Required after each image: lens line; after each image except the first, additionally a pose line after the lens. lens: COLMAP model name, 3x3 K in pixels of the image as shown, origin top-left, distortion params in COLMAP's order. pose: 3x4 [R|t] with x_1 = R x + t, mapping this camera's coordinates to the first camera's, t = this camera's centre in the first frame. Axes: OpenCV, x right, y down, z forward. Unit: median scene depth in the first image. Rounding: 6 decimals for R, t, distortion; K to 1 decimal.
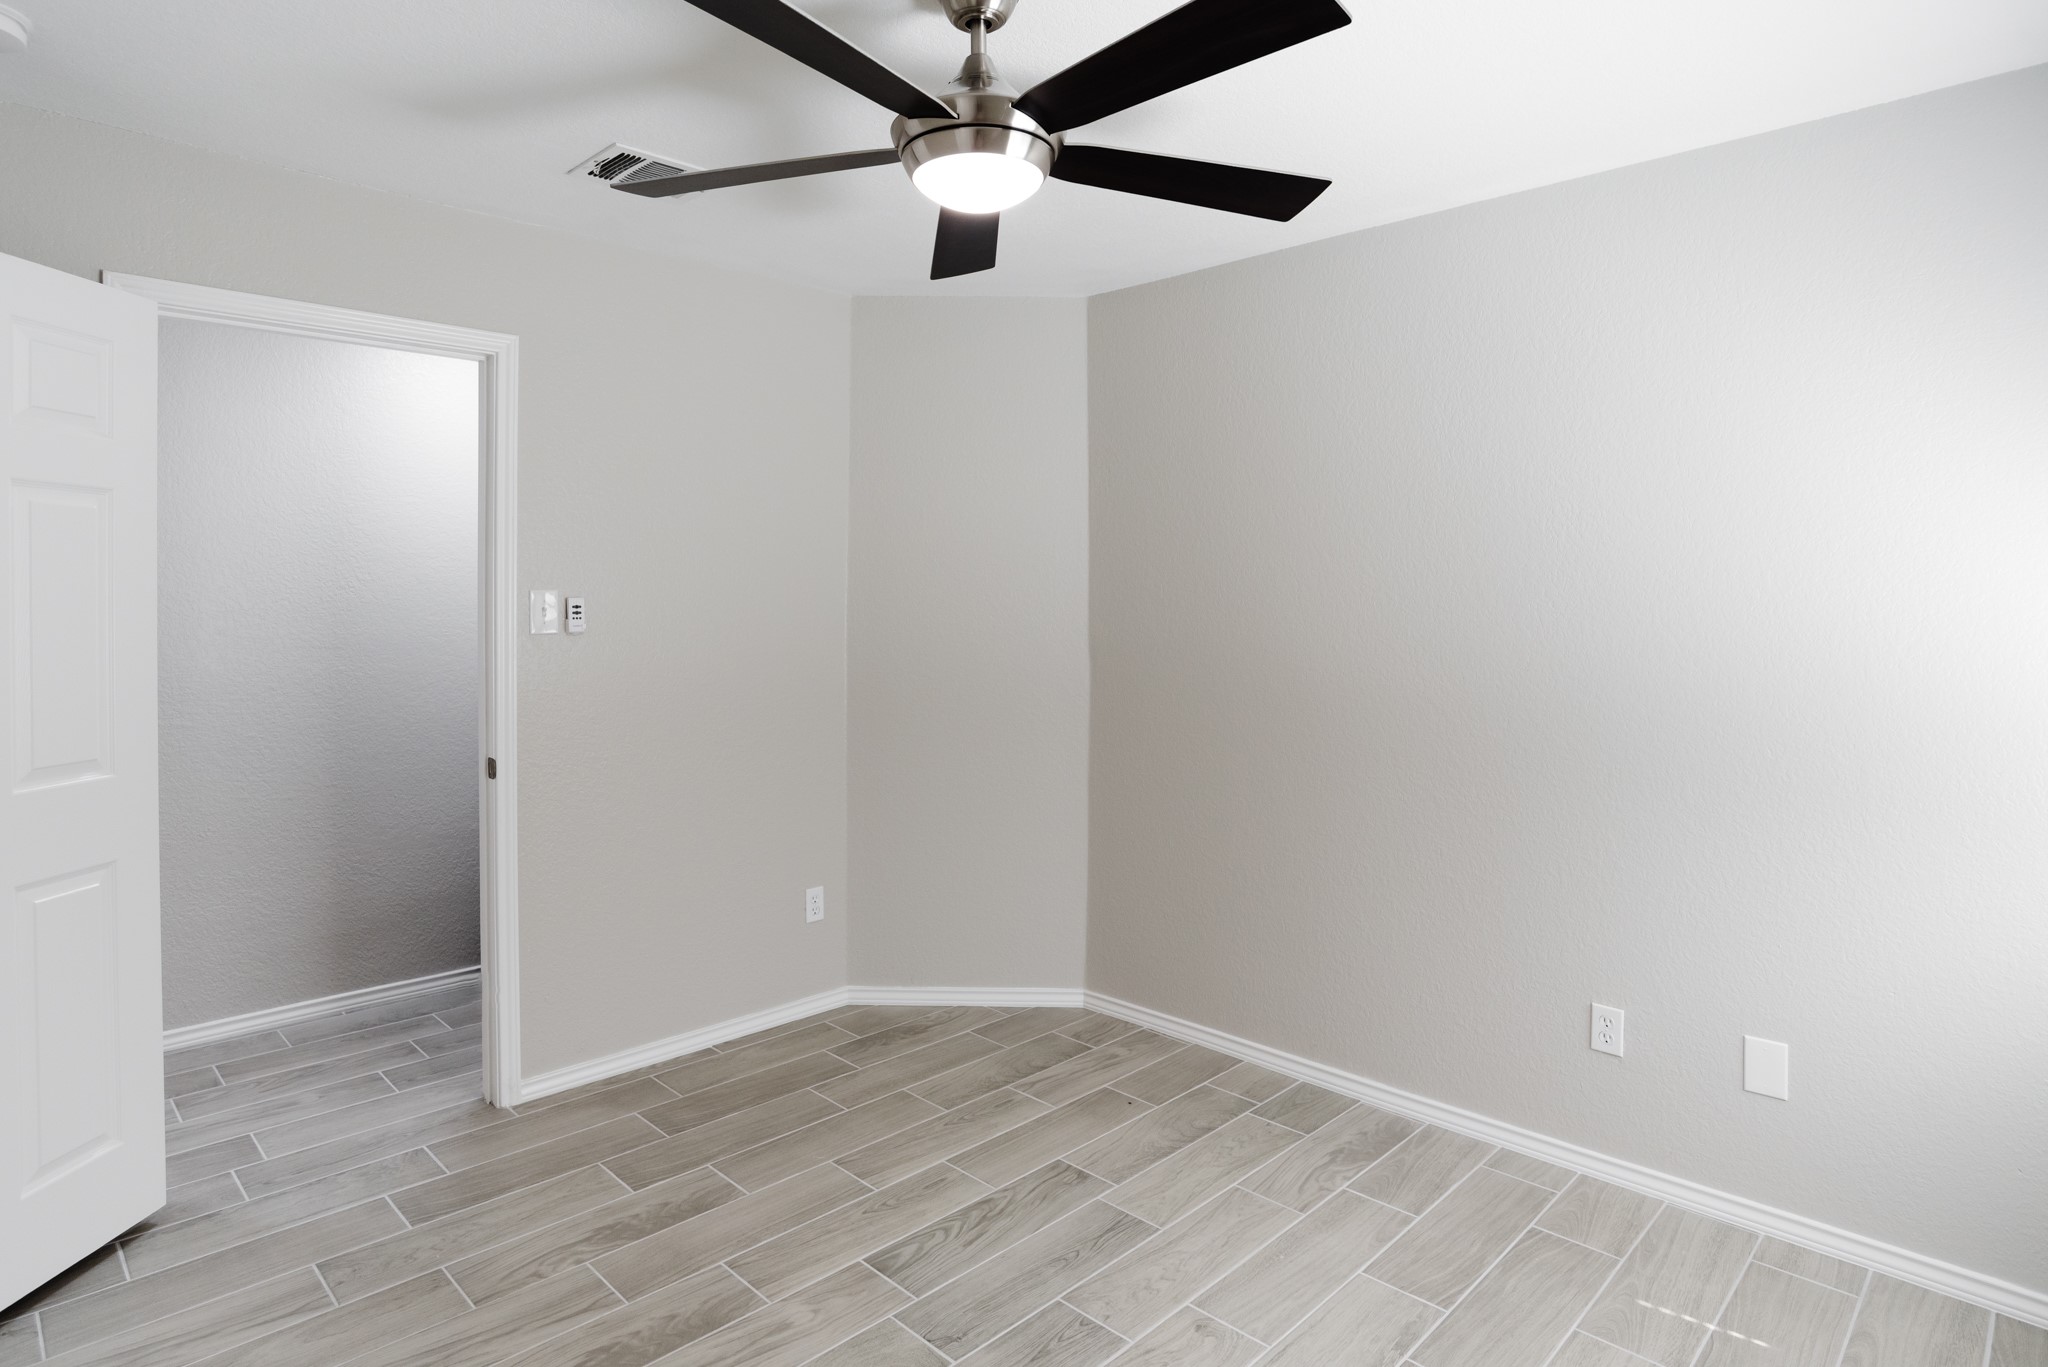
lens RADIAL K [[1073.8, 0, 1021.7], [0, 1073.8, 608.1], [0, 0, 1]] dist [-0.022122, 0.001693]
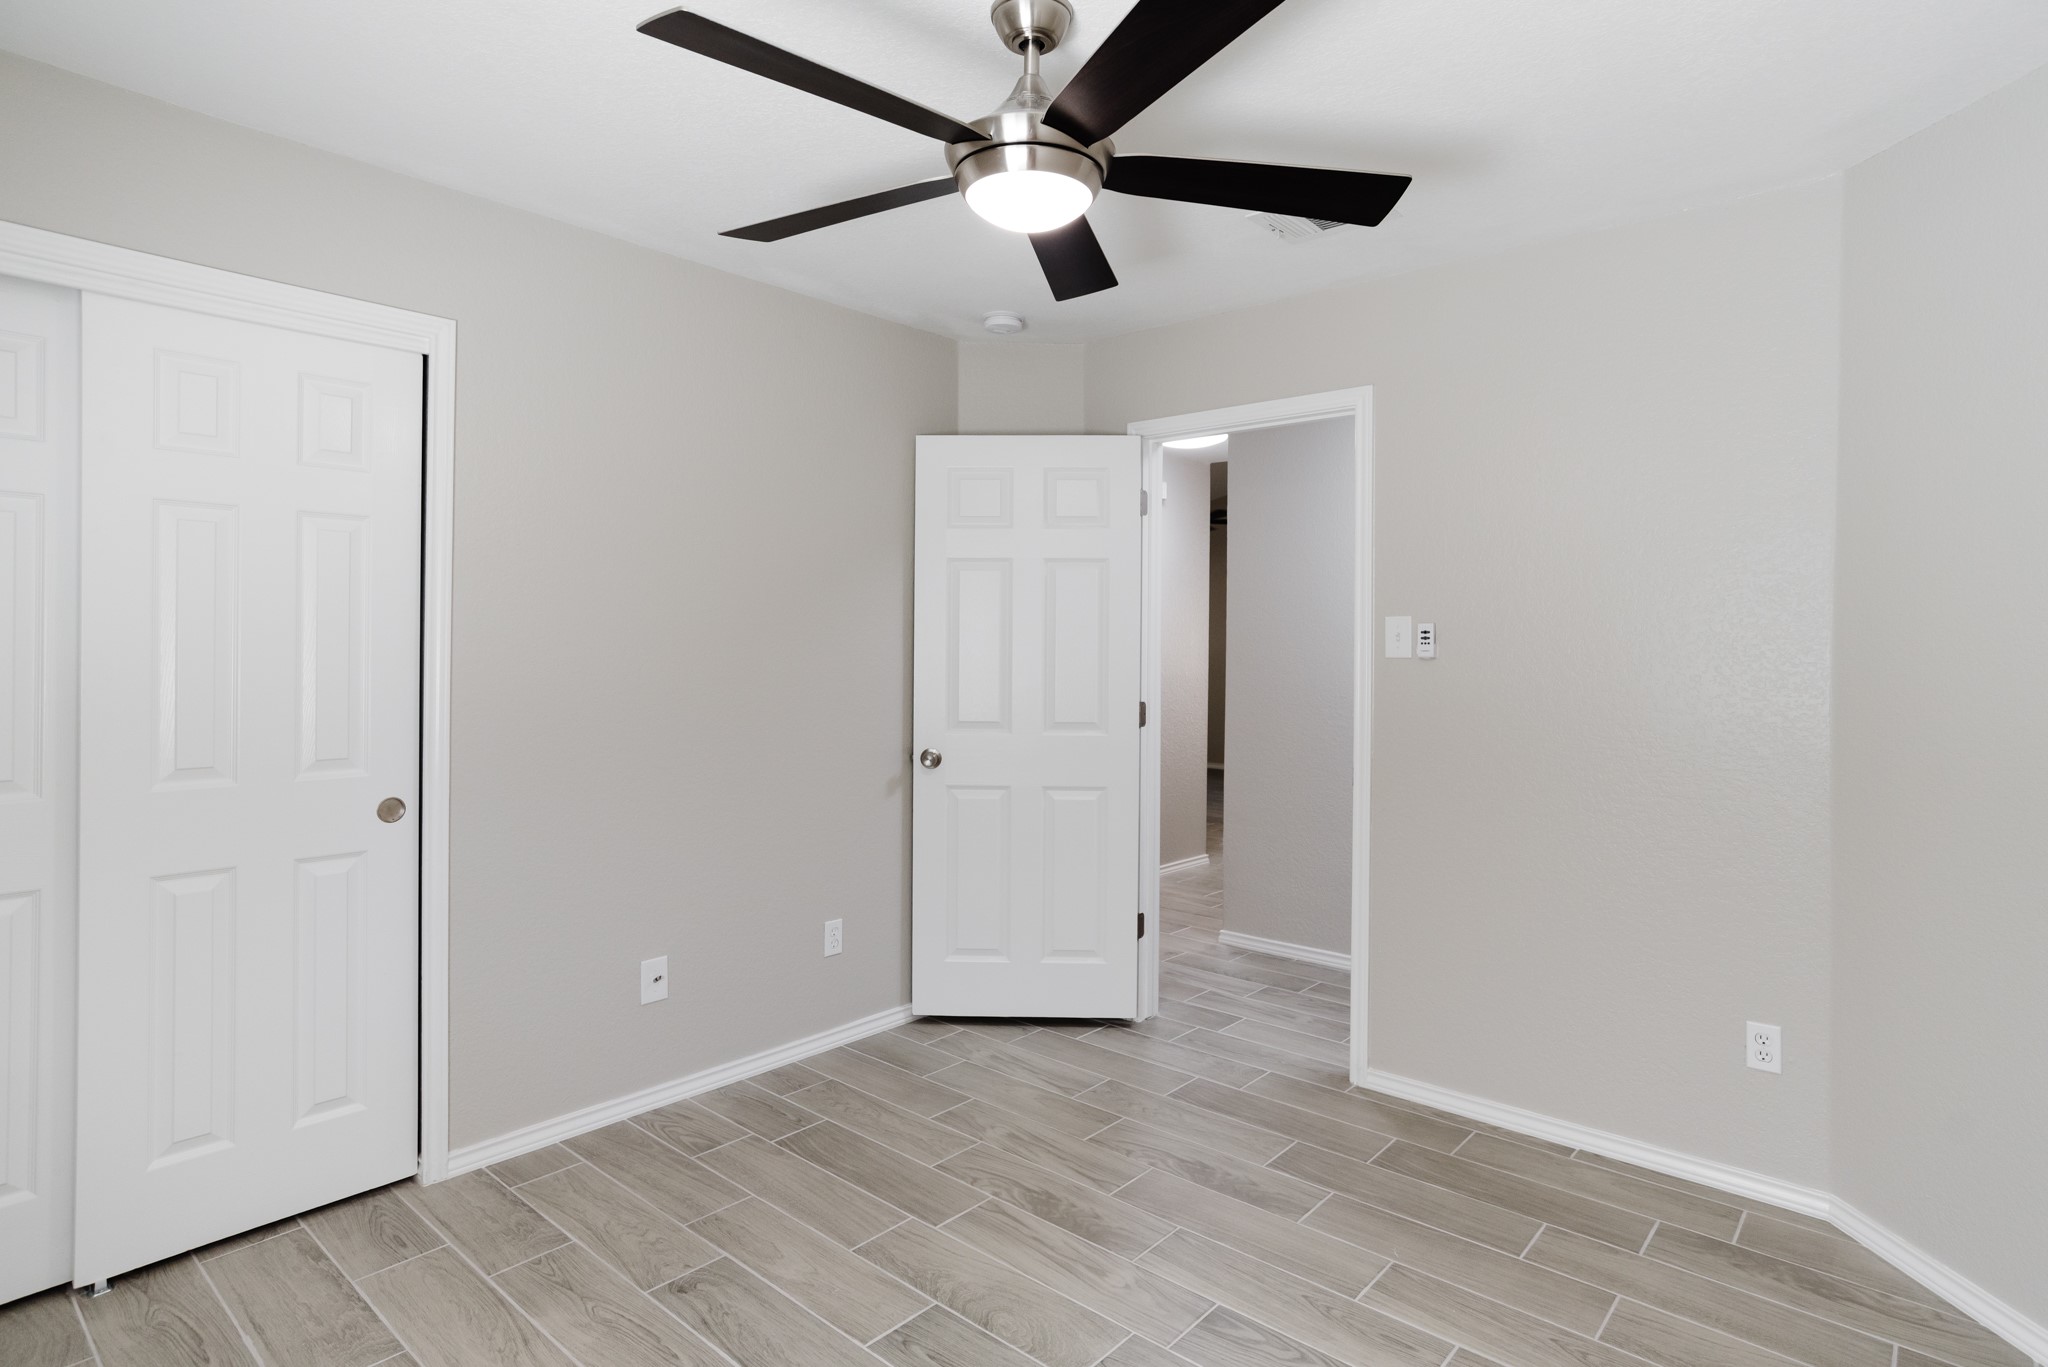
lens RADIAL K [[1070.6, 0, 1027.1], [0, 1070.6, 643.9], [0, 0, 1]] dist [-0.000370, 0.001463]
pose [[0.086339, -0.005861, -0.996249, 0.609444], [-0.009549, 0.999932, -0.006711, 0.021989], [0.996220, 0.010092, 0.086277, 0.568495]]
